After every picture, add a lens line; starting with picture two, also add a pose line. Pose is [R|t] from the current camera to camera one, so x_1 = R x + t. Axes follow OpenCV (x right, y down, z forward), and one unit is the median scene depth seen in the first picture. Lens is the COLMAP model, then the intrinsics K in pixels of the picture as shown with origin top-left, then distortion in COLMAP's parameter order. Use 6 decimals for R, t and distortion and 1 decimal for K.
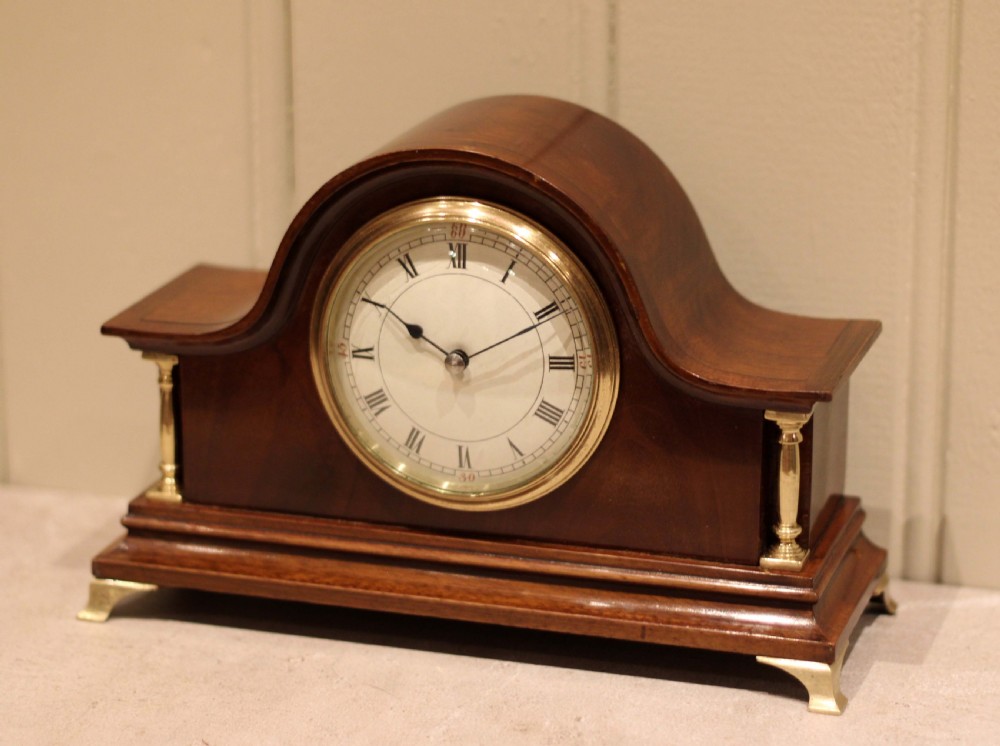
lens RADIAL K [[3121.2, 0, 517.6], [0, 3121.2, 360.4], [0, 0, 1]] dist [-0.007495, 0.000000]
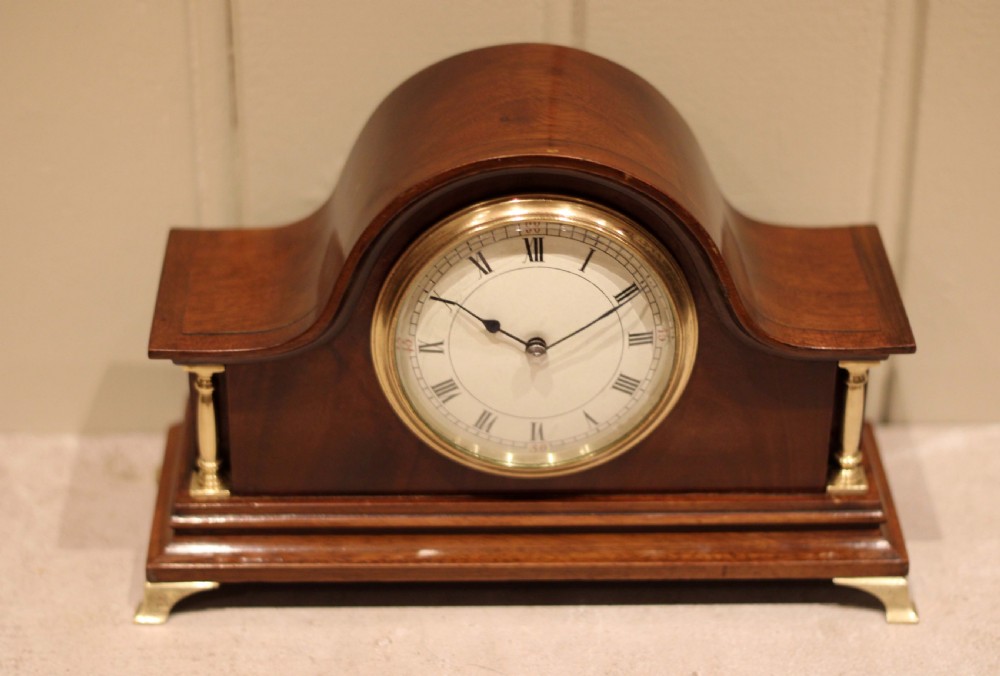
lens RADIAL K [[2613.0, 0, 496.0], [0, 2613.0, 343.1], [0, 0, 1]] dist [-0.075754, 0.000000]
pose [[0.947548, -0.156179, 0.278858, -0.262729], [0.085588, 0.964606, 0.249419, -0.209921], [-0.307942, -0.212469, 0.927377, 0.229194]]
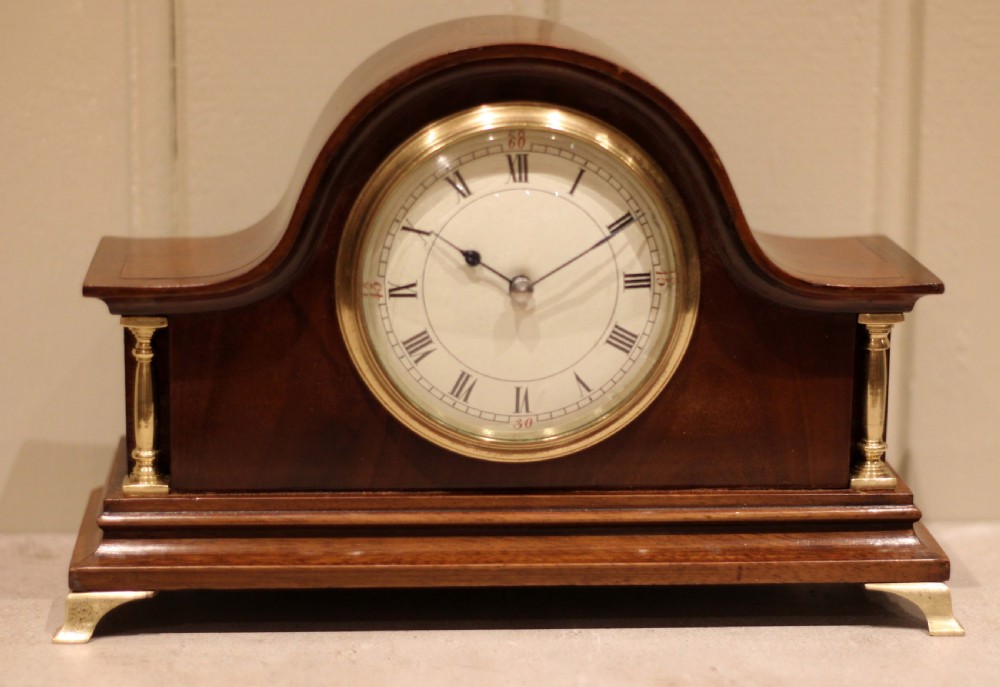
lens RADIAL K [[2827.6, 0, 517.3], [0, 2827.6, 337.0], [0, 0, 1]] dist [-0.070995, 0.000000]
pose [[0.929359, -0.064535, 0.363492, -0.312276], [0.096016, 0.992972, -0.069194, 0.069292], [-0.356472, 0.099208, 0.929024, 0.253044]]
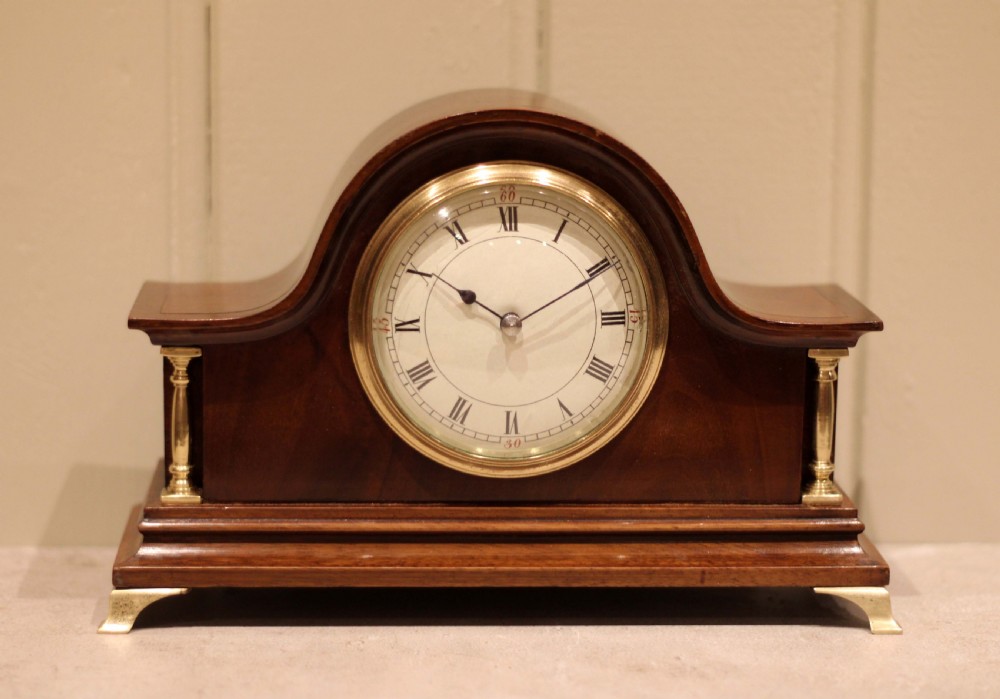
lens RADIAL K [[2770.6, 0, 494.8], [0, 2770.6, 320.8], [0, 0, 1]] dist [-0.063168, 0.000000]
pose [[0.936014, -0.044713, 0.349111, -0.336955], [0.089049, 0.989711, -0.111994, 0.099160], [-0.340511, 0.135916, 0.930365, 0.163320]]
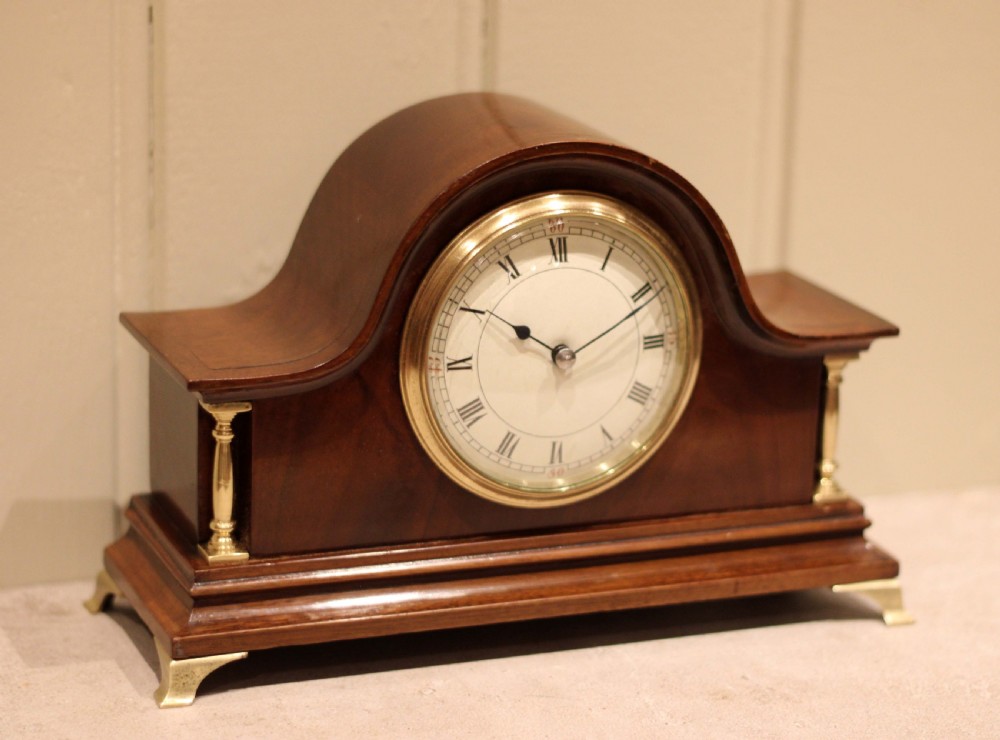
lens RADIAL K [[2898.5, 0, 577.7], [0, 2898.5, 393.1], [0, 0, 1]] dist [-0.133499, 0.000000]
pose [[0.762314, -0.152666, 0.628944, -0.595258], [0.147736, 0.987171, 0.060555, -0.043045], [-0.630120, 0.046756, 0.775088, 0.280627]]
